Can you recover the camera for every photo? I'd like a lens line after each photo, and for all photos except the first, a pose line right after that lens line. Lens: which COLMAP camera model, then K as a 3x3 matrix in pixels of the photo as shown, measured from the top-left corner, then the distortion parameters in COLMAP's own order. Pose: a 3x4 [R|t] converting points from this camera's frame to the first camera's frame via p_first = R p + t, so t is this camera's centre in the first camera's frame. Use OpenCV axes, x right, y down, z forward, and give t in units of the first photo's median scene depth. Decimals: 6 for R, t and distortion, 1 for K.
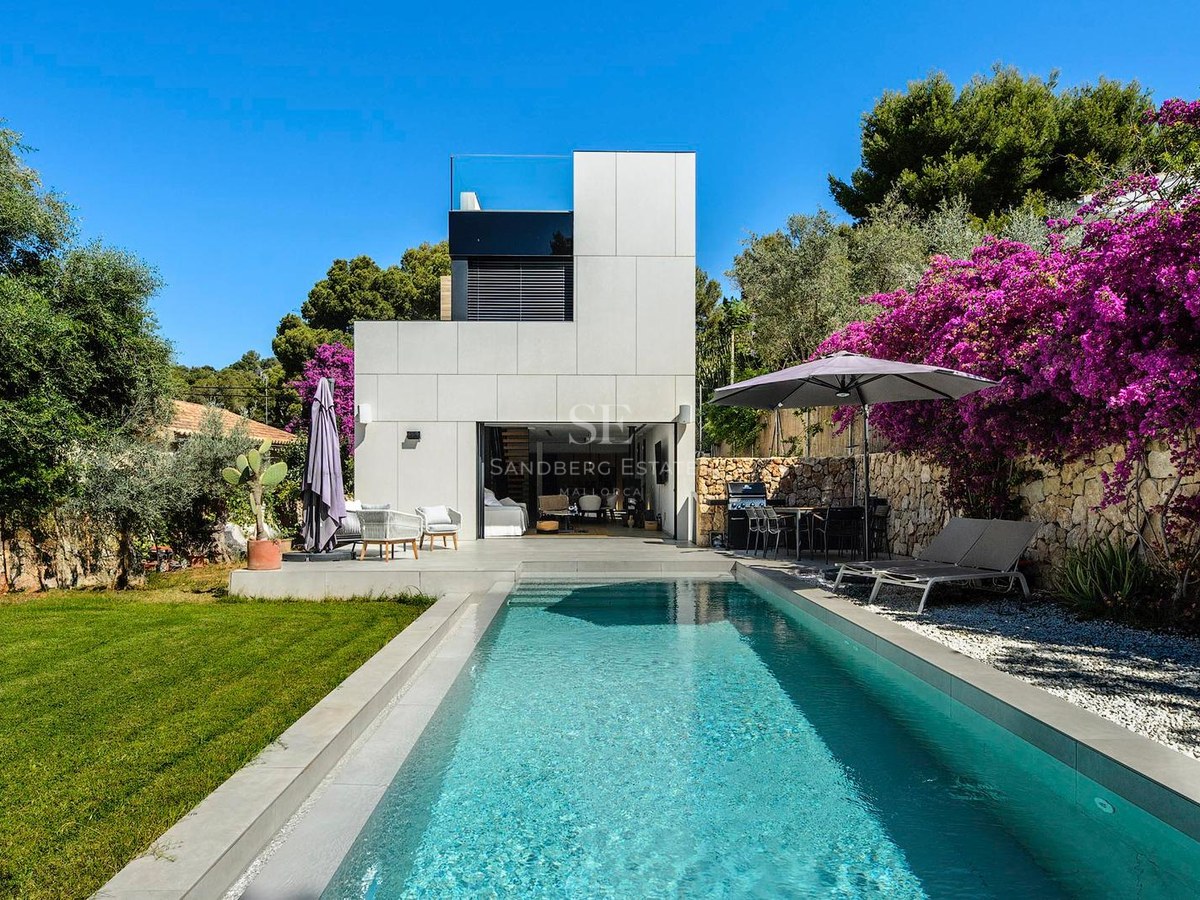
lens RADIAL K [[797.3, 0, 584.2], [0, 797.3, 483.3], [0, 0, 1]] dist [-0.000659, -0.000853]
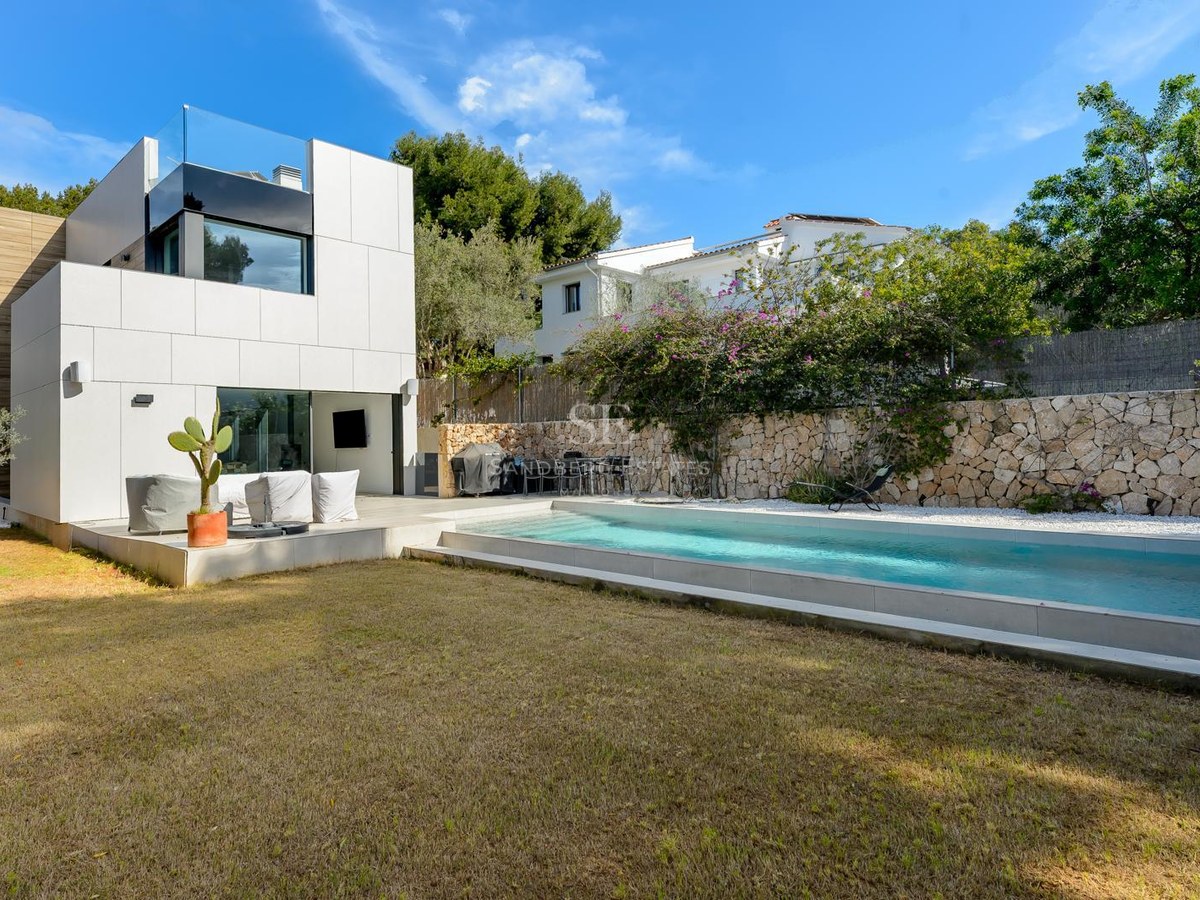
lens RADIAL K [[707.5, 0, 595.6], [0, 707.5, 428.9], [0, 0, 1]] dist [-0.008853, -0.001470]
pose [[0.692801, -0.002984, 0.721122, -0.433690], [0.024014, 0.999532, -0.018935, 0.001228], [-0.720729, 0.030436, 0.692549, 0.084380]]
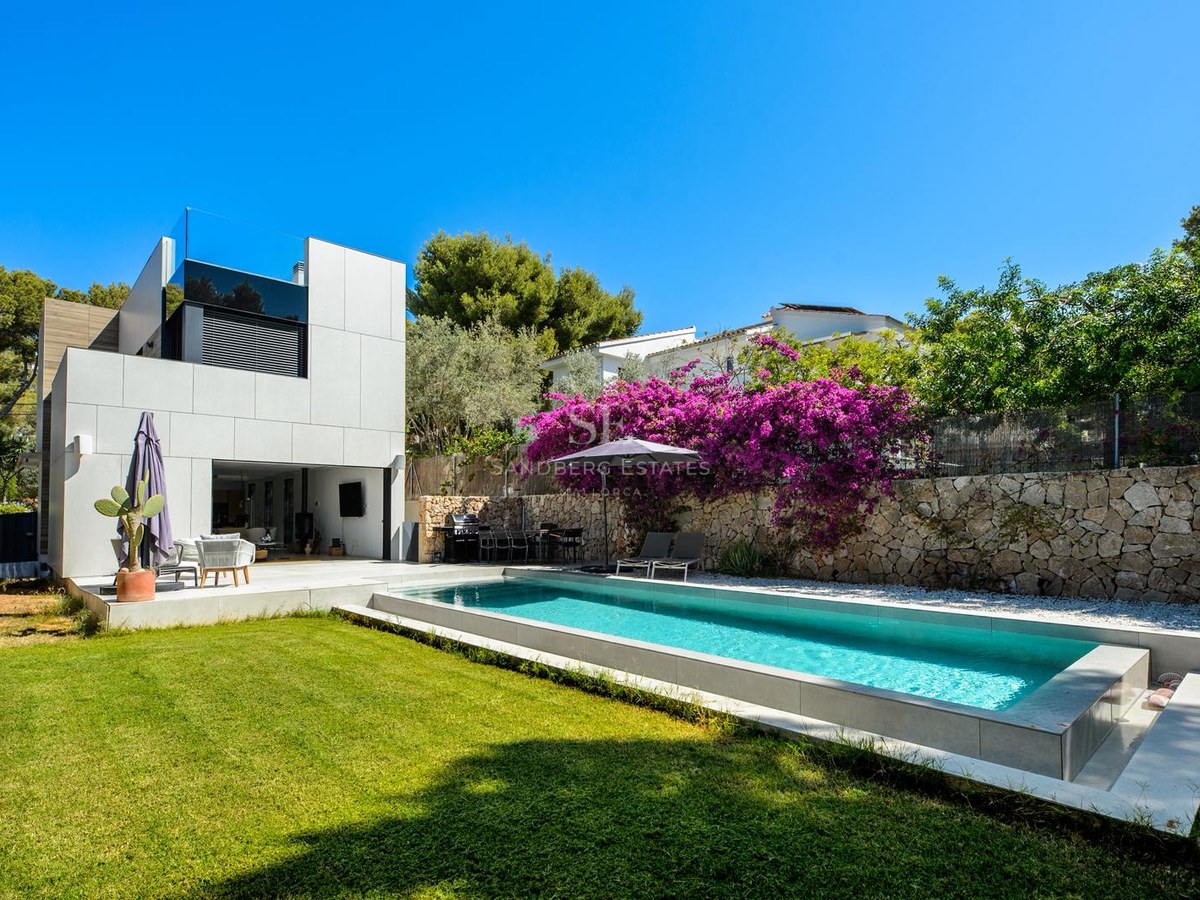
lens RADIAL K [[647.1, 0, 600.6], [0, 647.1, 498.5], [0, 0, 1]] dist [-0.000866, -0.000268]
pose [[0.741459, 0.013735, 0.670858, -0.332845], [0.007032, 0.999577, -0.028238, 0.004363], [-0.670961, 0.025654, 0.741048, 0.003233]]
